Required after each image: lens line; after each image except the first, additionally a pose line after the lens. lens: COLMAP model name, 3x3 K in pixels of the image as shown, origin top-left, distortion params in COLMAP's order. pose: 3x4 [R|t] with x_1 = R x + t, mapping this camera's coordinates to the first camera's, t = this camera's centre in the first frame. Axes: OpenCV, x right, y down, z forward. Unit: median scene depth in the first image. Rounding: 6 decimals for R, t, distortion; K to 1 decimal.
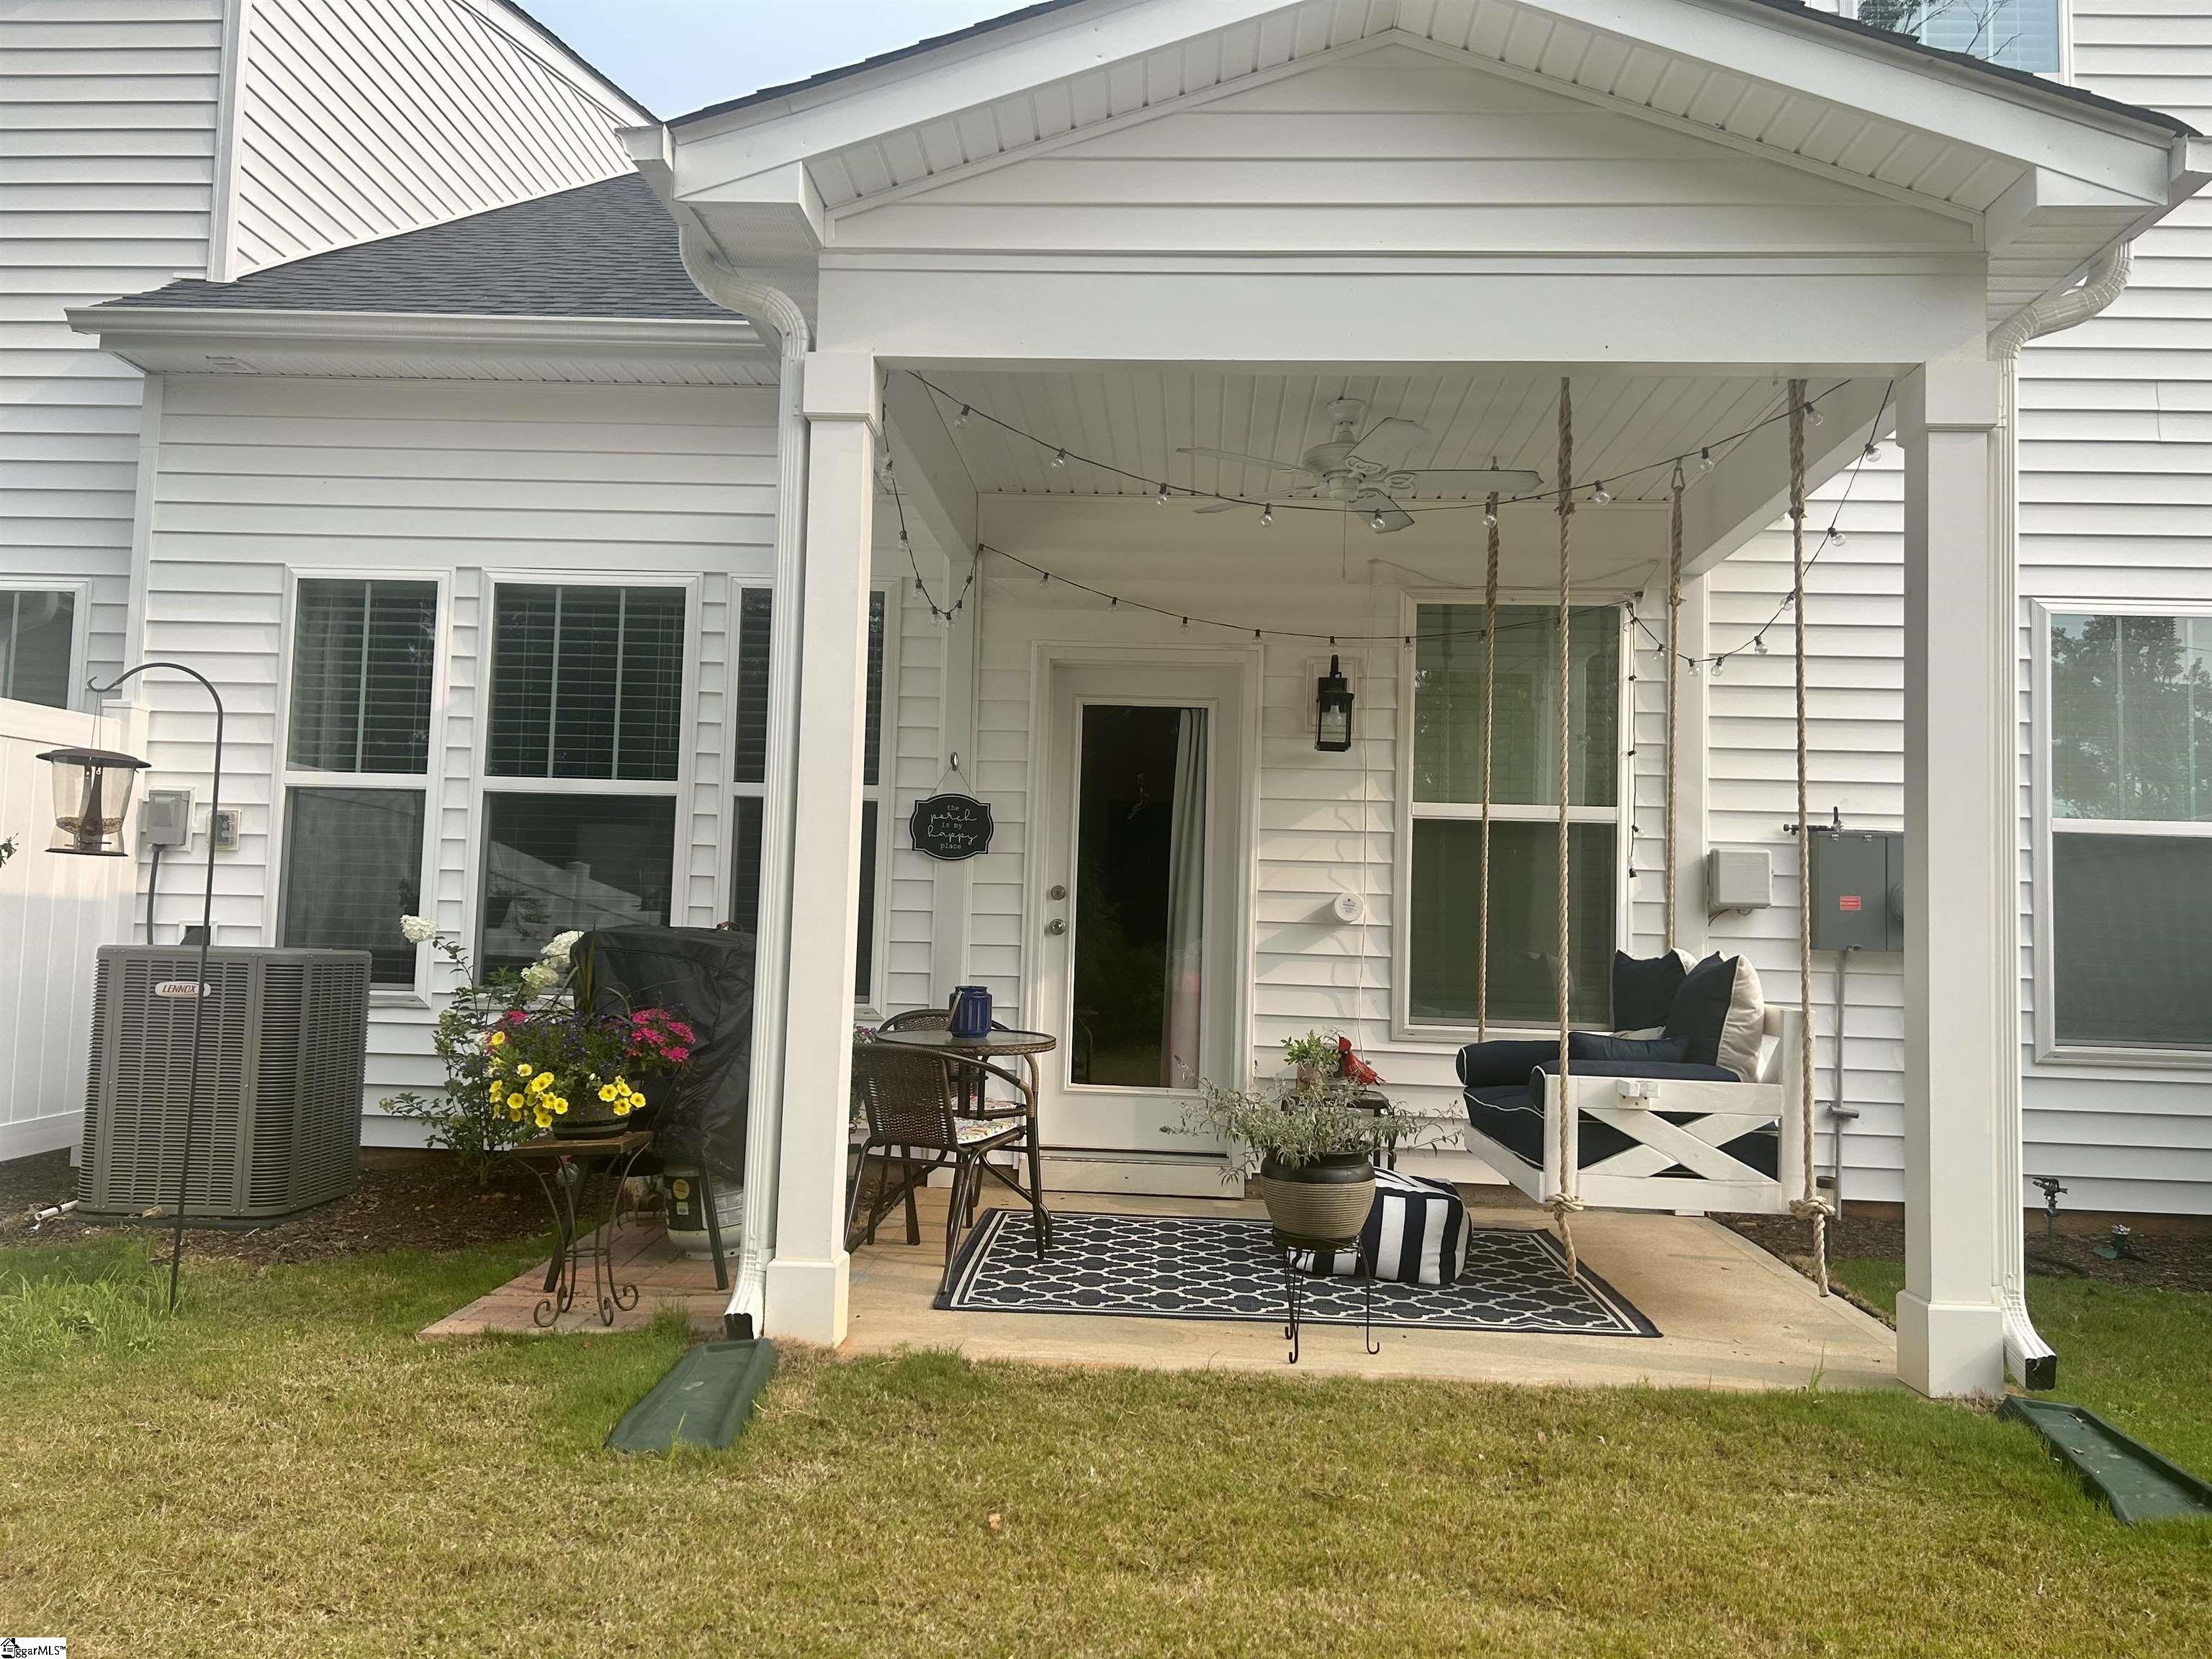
lens RADIAL K [[1652.8, 0, 1106.0], [0, 1652.8, 829.5], [0, 0, 1]] dist [0.071079, -0.098361]
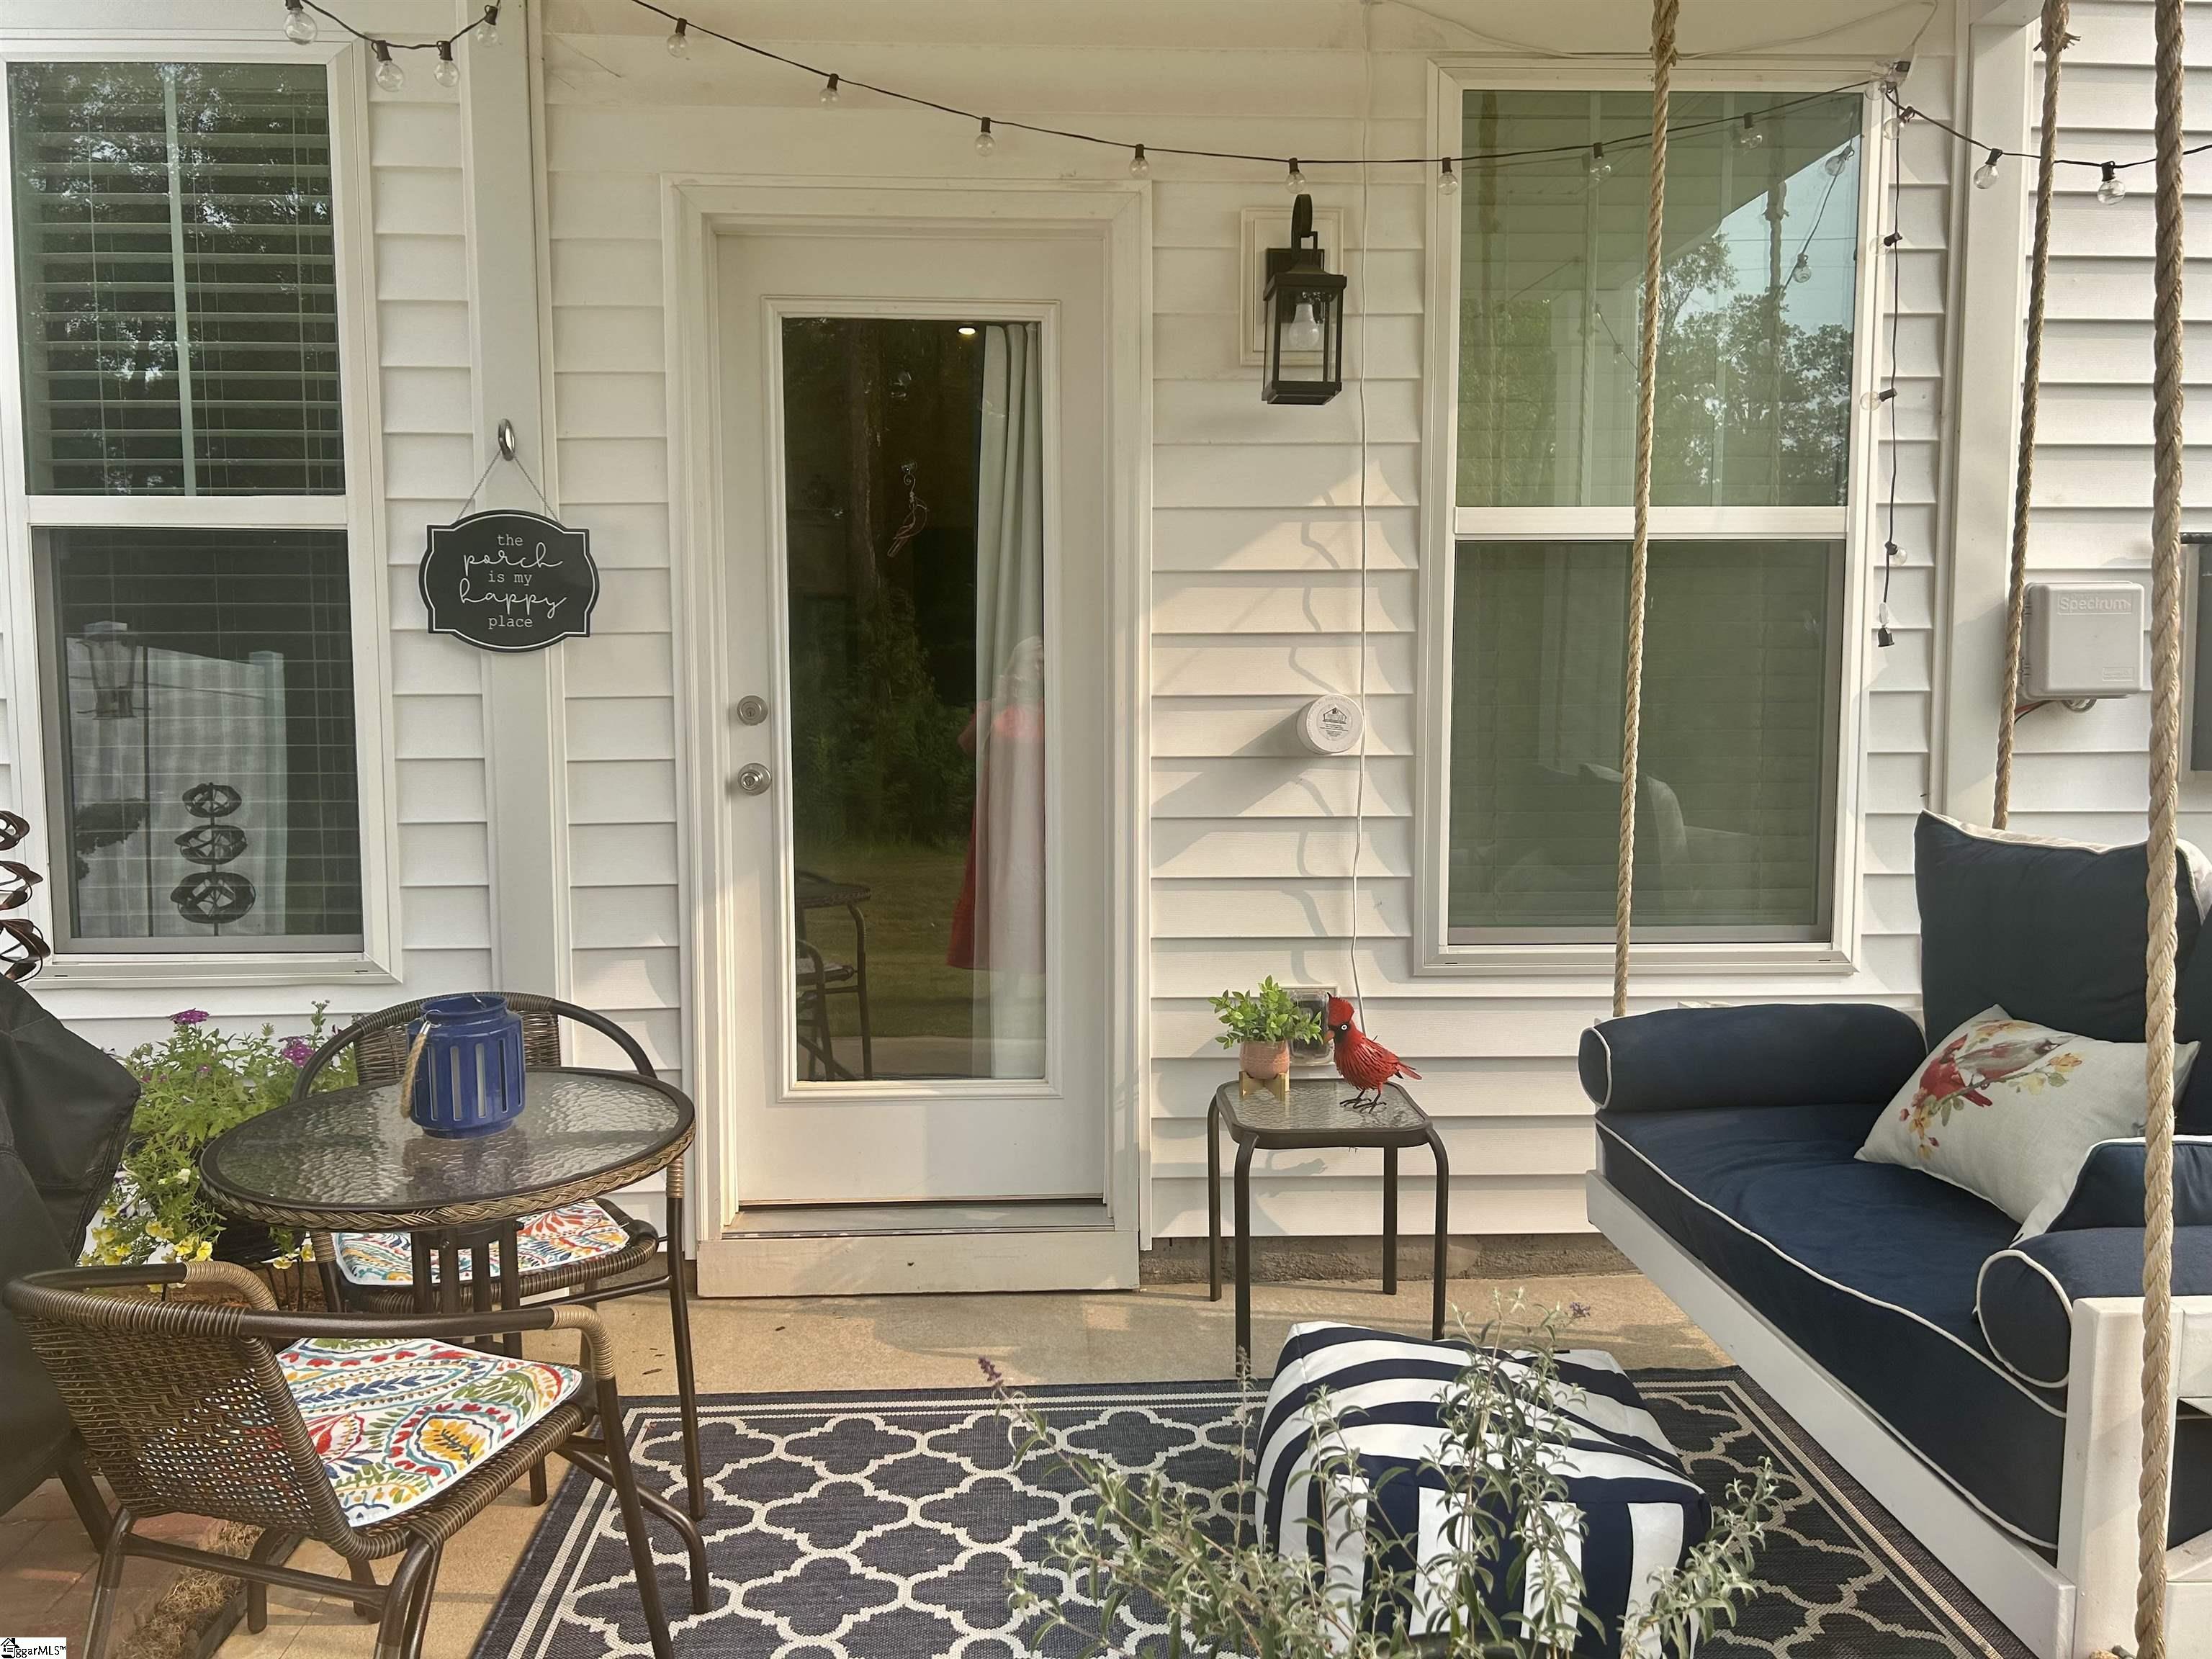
lens RADIAL K [[1652.8, 0, 1106.0], [0, 1652.8, 829.5], [0, 0, 1]] dist [0.071079, -0.098361]
pose [[0.994387, -0.041348, 0.097392, 0.027653], [0.025091, 0.986376, 0.162583, -0.004808], [-0.102788, -0.159226, 0.981877, 0.503448]]
